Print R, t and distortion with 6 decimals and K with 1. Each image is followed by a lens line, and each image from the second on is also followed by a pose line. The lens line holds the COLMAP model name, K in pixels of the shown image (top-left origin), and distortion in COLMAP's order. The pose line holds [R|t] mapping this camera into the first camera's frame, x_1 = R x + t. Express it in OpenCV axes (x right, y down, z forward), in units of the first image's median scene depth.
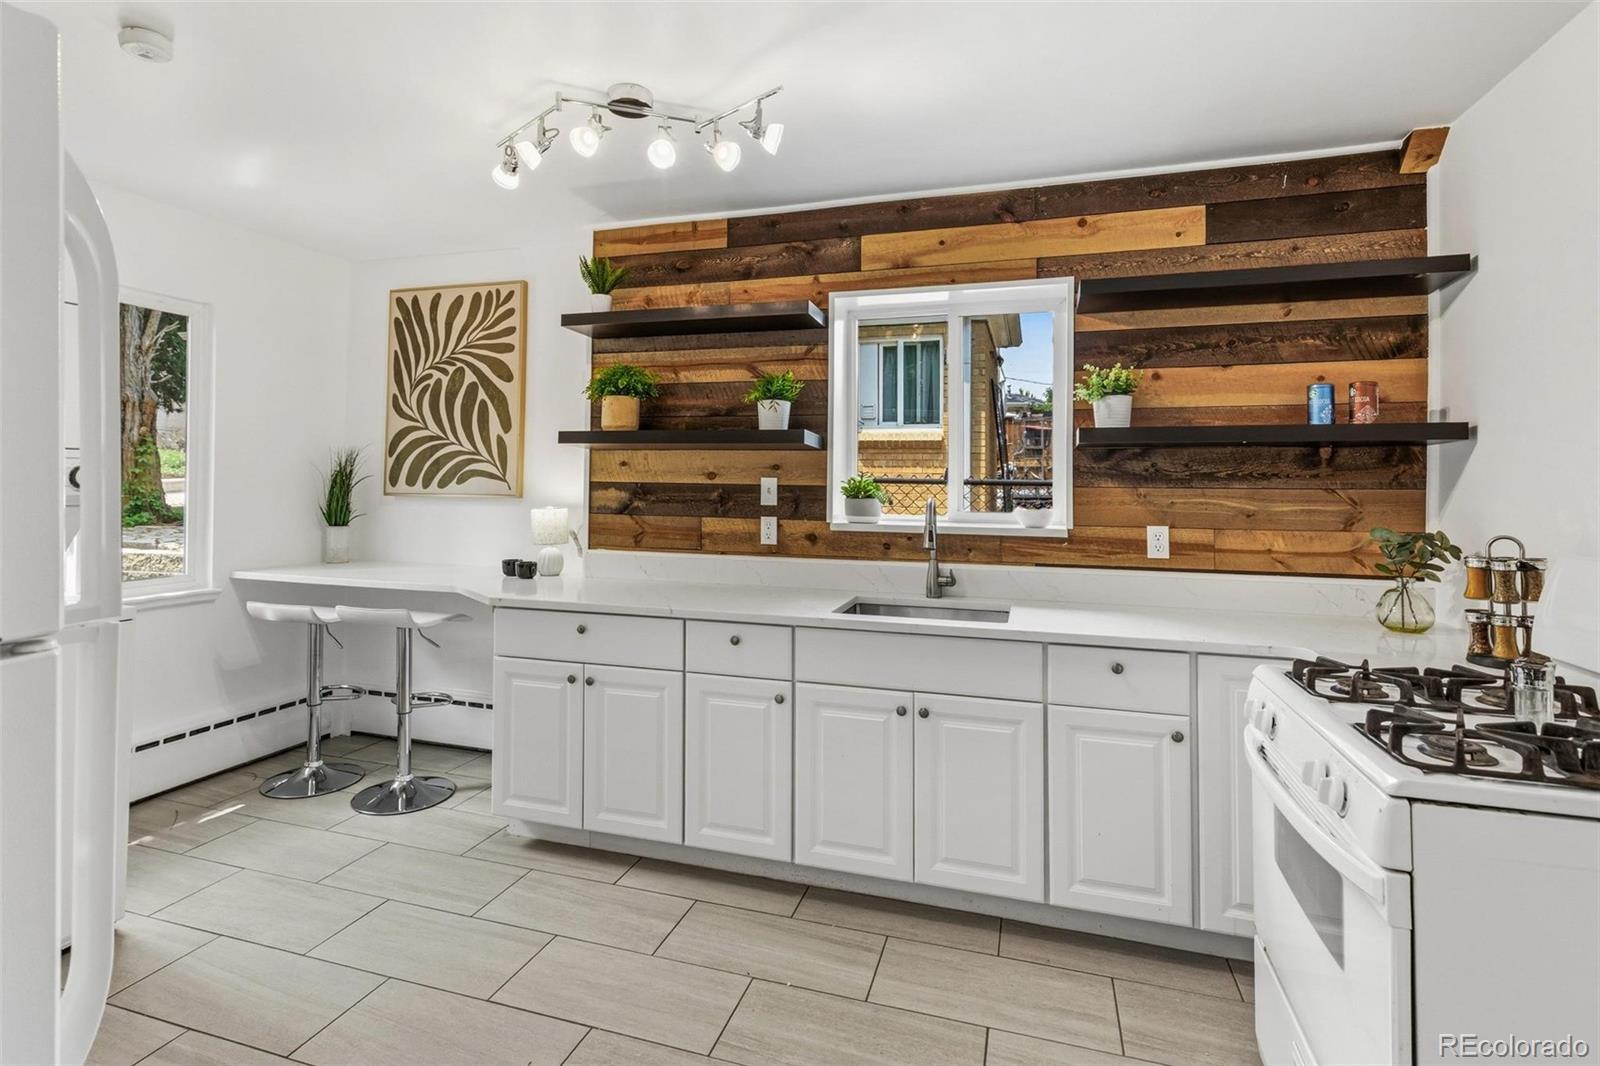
lens RADIAL K [[759.0, 0, 800.7], [0, 759.0, 479.6], [0, 0, 1]] dist [0.003688, -0.000047]
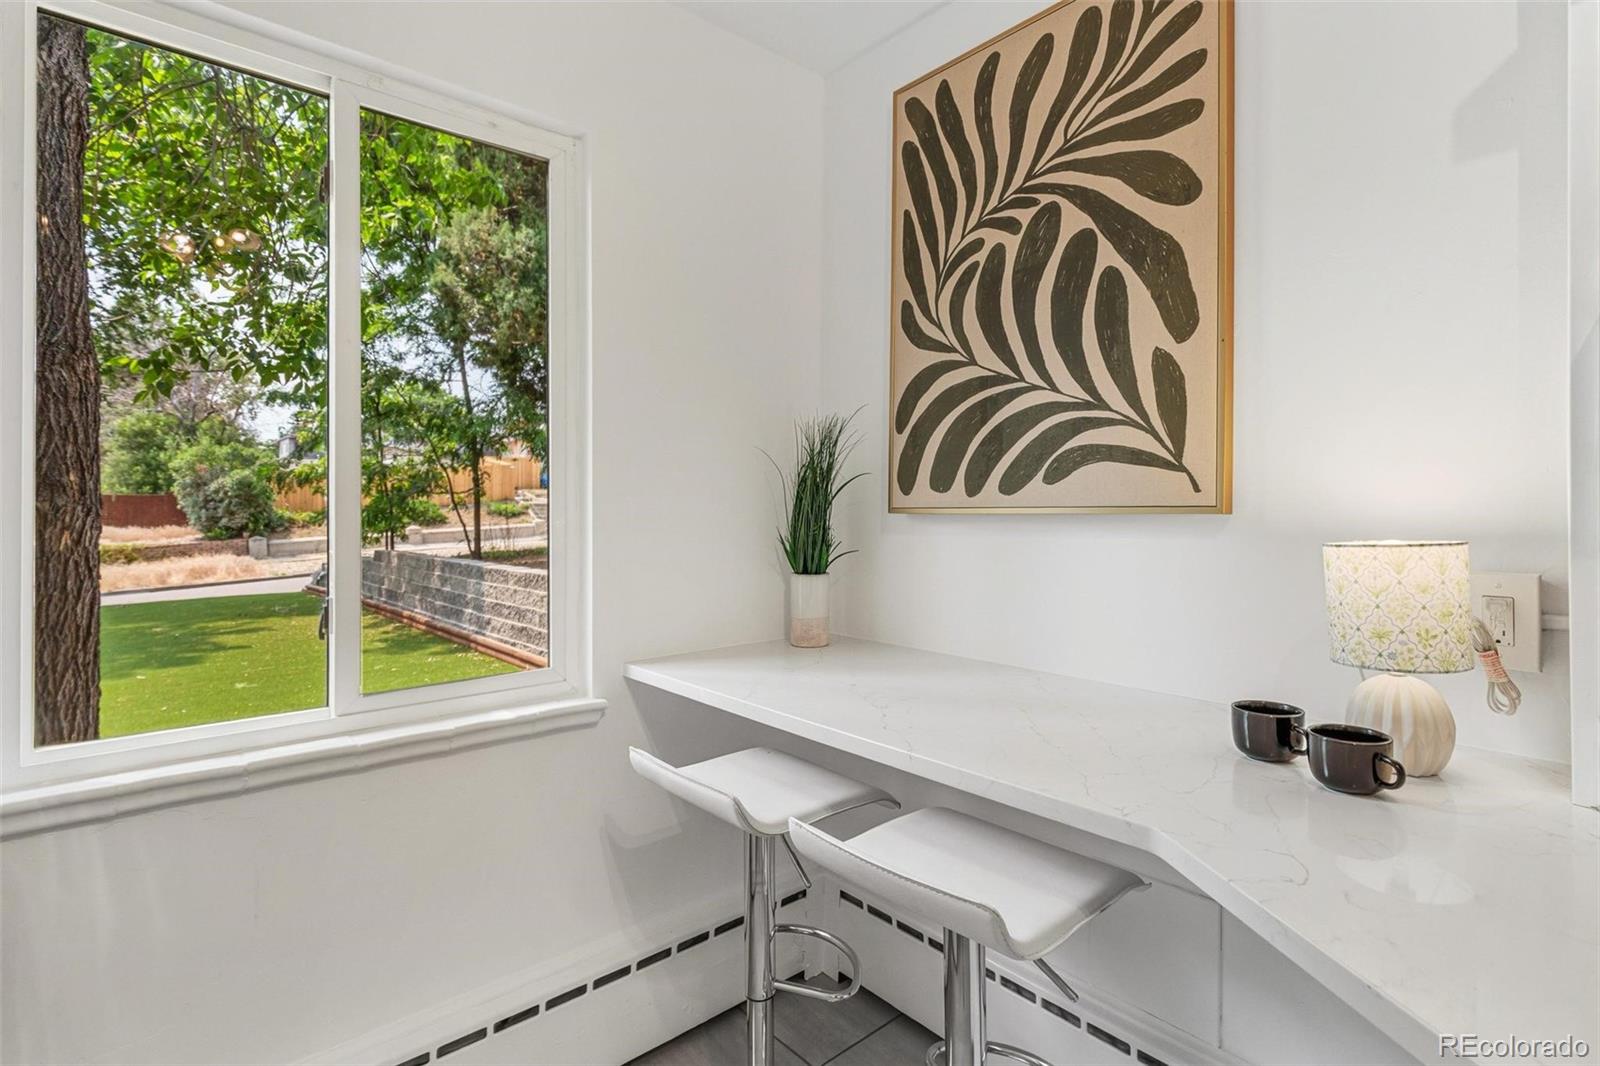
lens RADIAL K [[758.3, 0, 837.0], [0, 758.3, 510.6], [0, 0, 1]] dist [0.001371, -0.000042]
pose [[0.859430, -0.012898, -0.511091, -0.407223], [0.013206, 0.999908, -0.003027, 0.025164], [0.511083, -0.004148, 0.859521, 0.700940]]
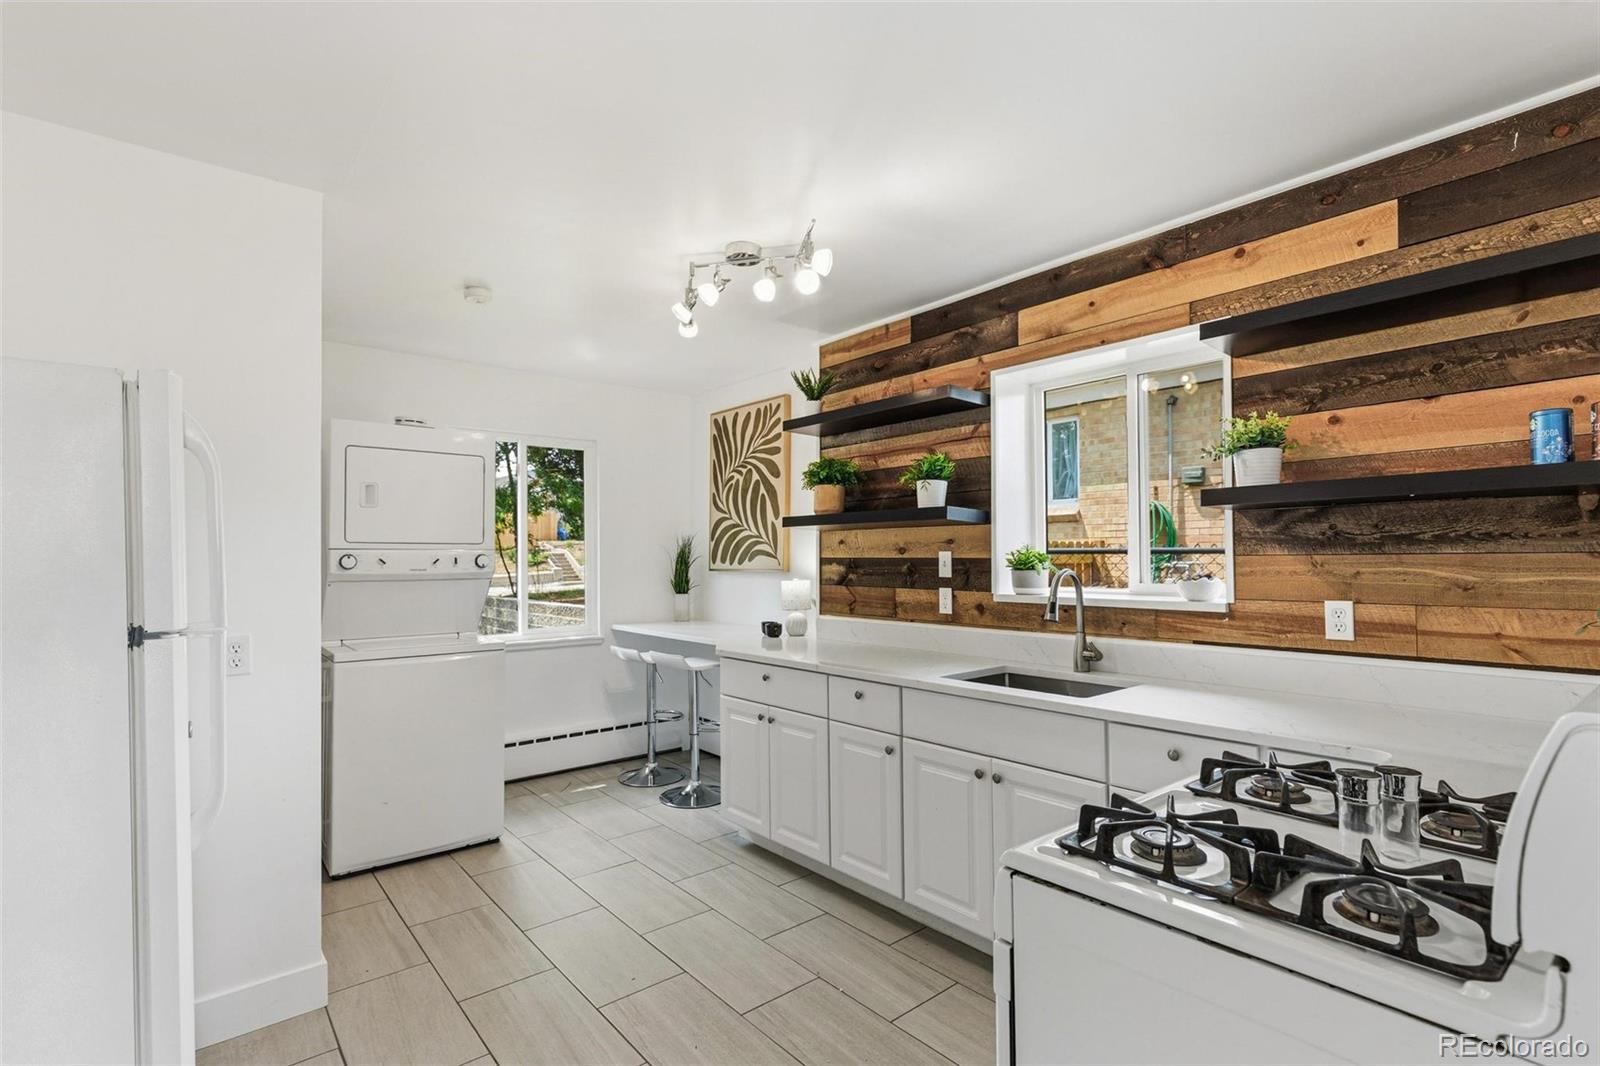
lens RADIAL K [[744.7, 0, 834.2], [0, 744.7, 555.9], [0, 0, 1]] dist [-0.000560, -0.000229]
pose [[0.852885, -0.017735, -0.521797, 0.380176], [0.018605, 0.999821, -0.003574, 0.004400], [0.521767, -0.006660, 0.853062, 0.021124]]
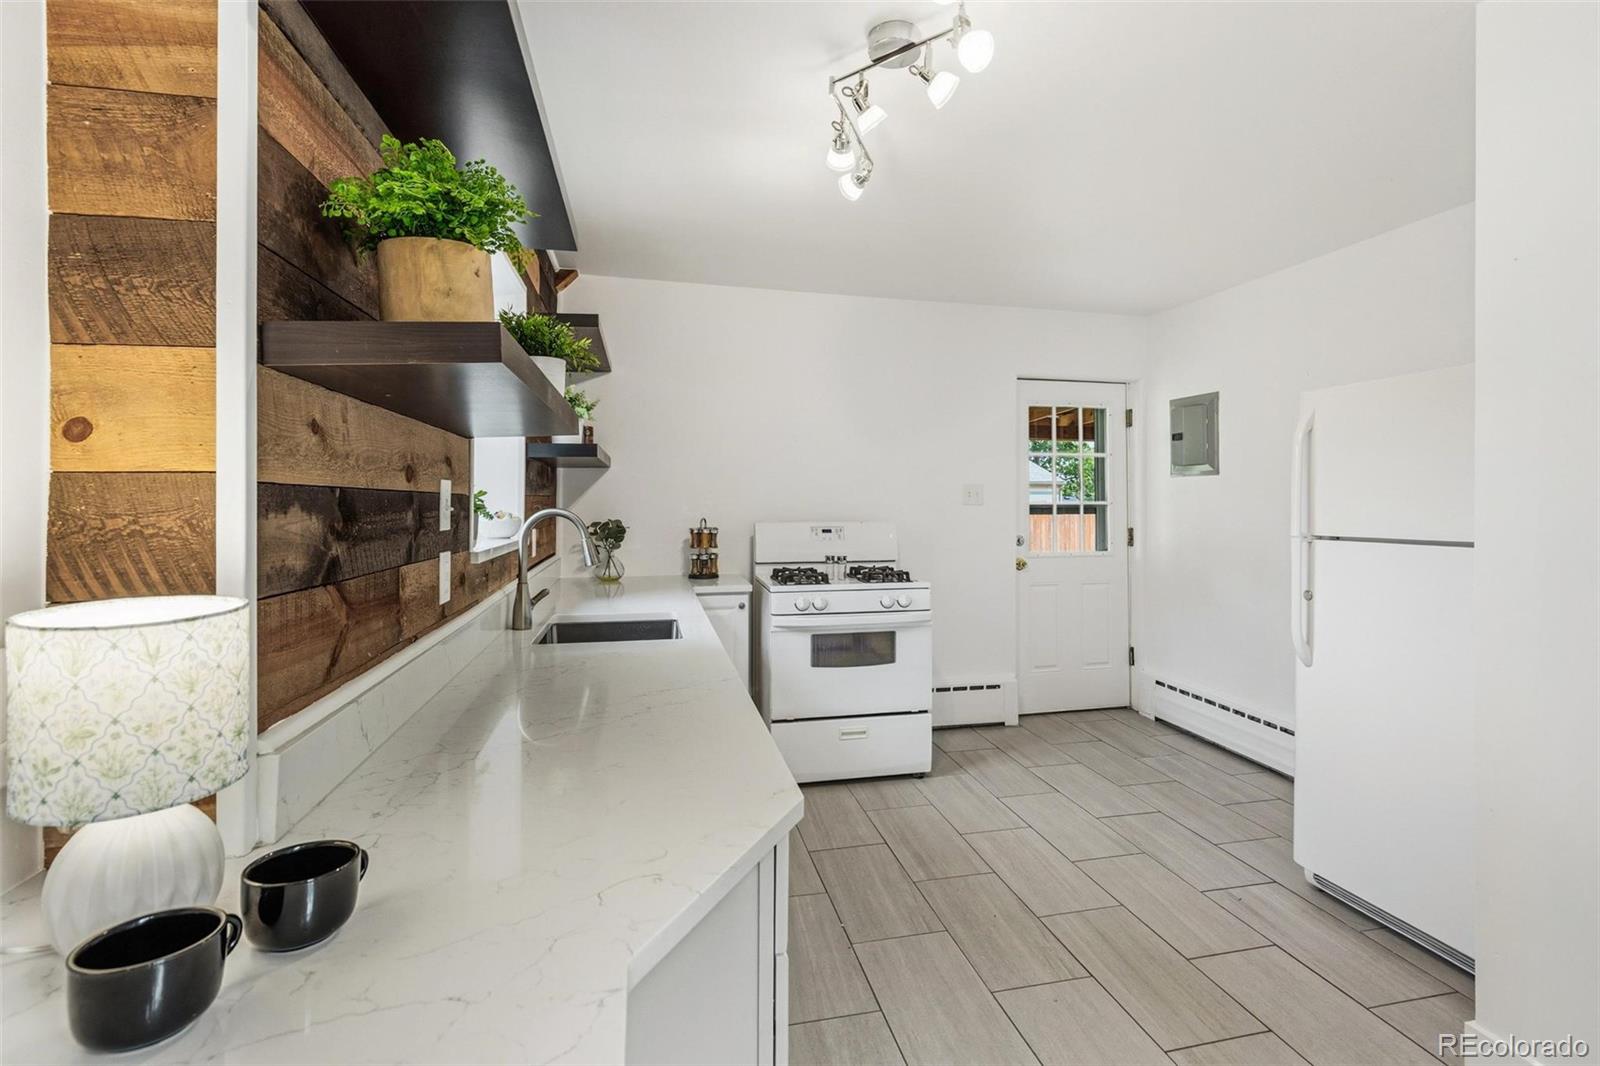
lens RADIAL K [[758.3, 0, 837.0], [0, 758.3, 510.6], [0, 0, 1]] dist [0.001371, -0.000042]
pose [[-0.510389, -0.020211, 0.859706, -0.652257], [-0.008358, 0.999793, 0.018542, 0.007018], [-0.859903, 0.002279, -0.510453, 1.050021]]
